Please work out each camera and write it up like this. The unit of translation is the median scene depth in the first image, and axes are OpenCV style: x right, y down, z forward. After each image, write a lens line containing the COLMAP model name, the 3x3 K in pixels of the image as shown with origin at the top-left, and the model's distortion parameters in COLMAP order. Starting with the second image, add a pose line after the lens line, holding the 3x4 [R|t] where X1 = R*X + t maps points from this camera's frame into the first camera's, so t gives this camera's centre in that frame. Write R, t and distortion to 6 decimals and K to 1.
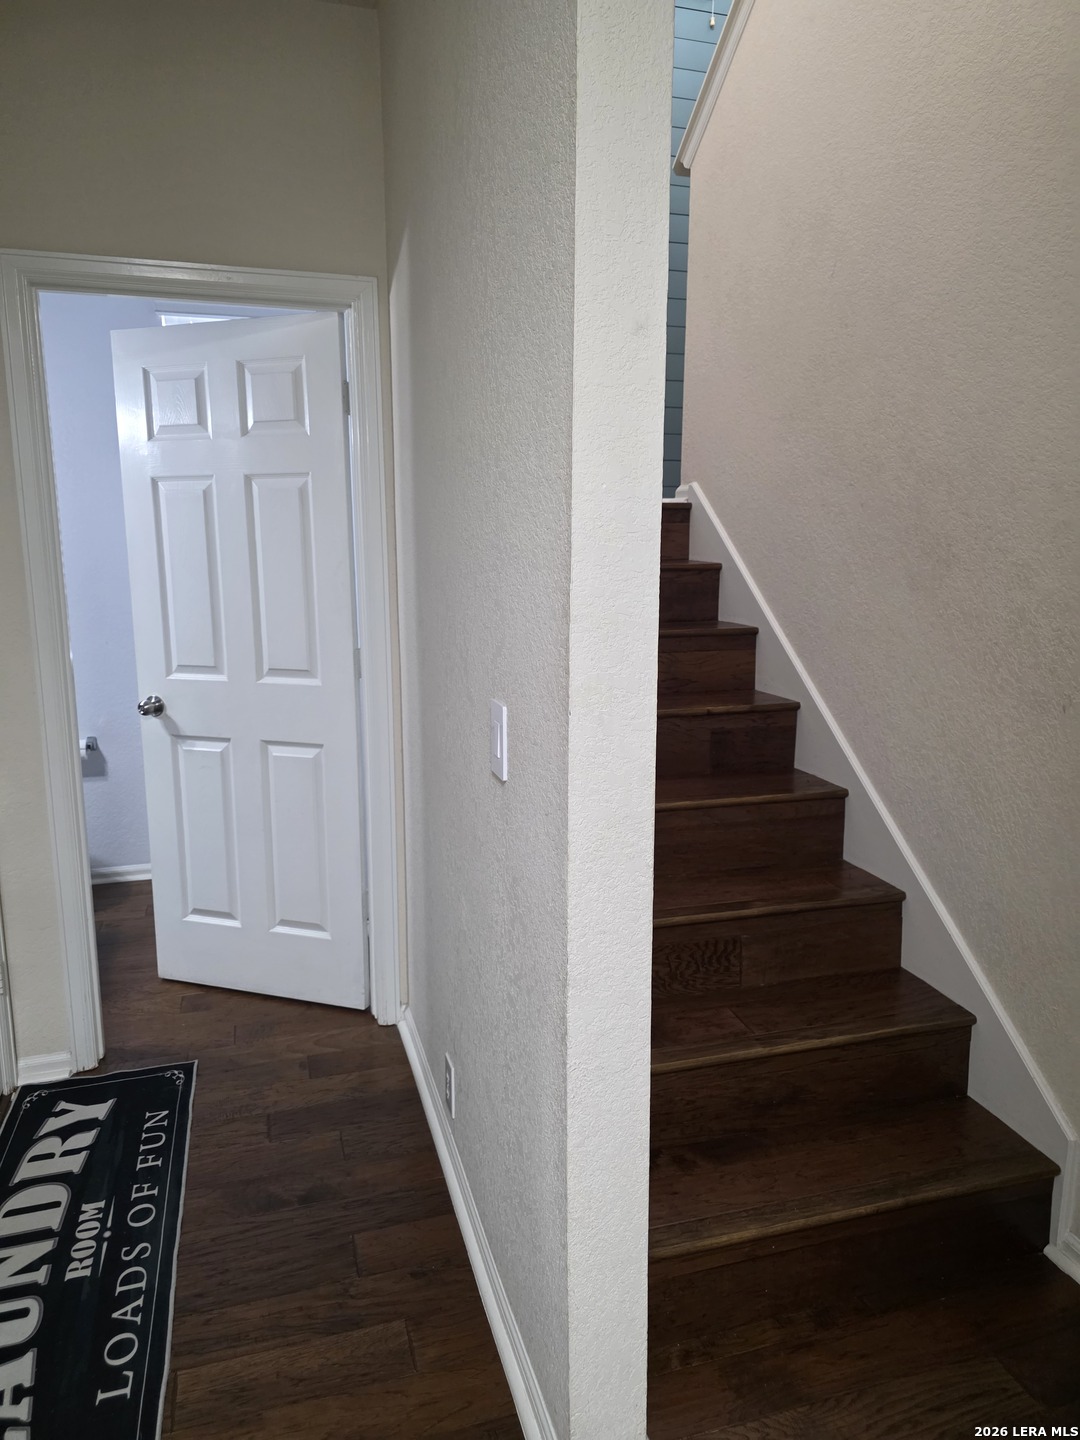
lens RADIAL K [[995.3, 0, 547.2], [0, 995.3, 673.3], [0, 0, 1]] dist [0.104921, -0.069880]
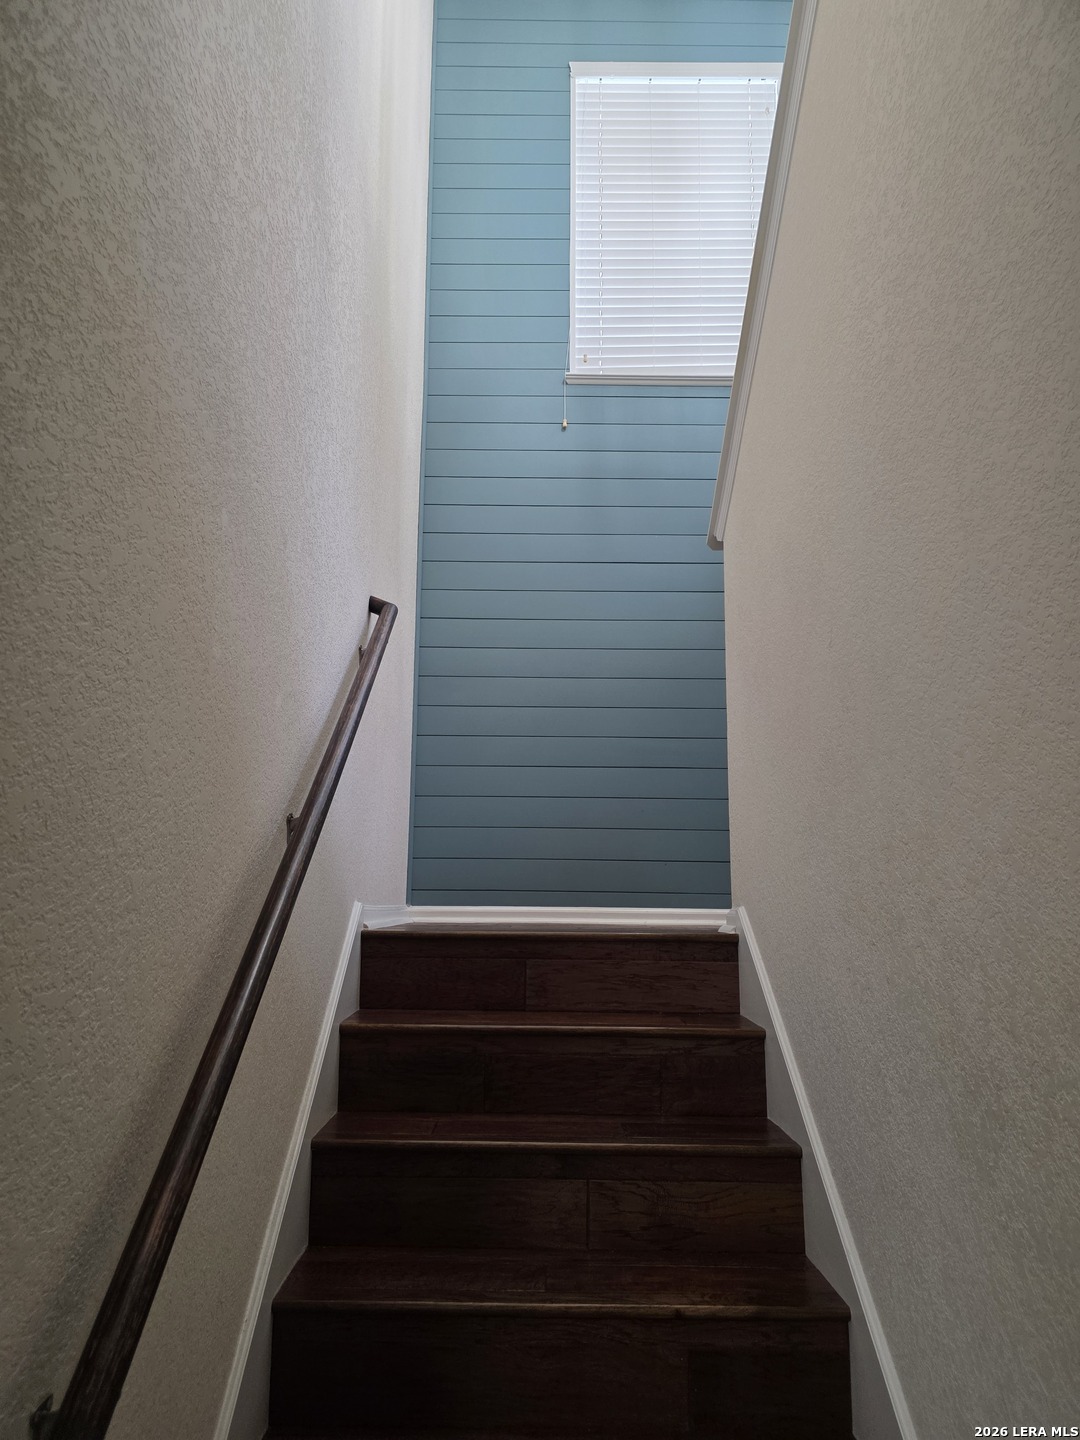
lens RADIAL K [[965.3, 0, 540.0], [0, 965.3, 720.0], [0, 0, 1]] dist [0.041103, -0.000421]
pose [[0.959753, -0.037718, -0.278301, 0.151660], [-0.053491, 0.948250, -0.312986, -0.065204], [0.275704, 0.315276, 0.908069, 0.190965]]
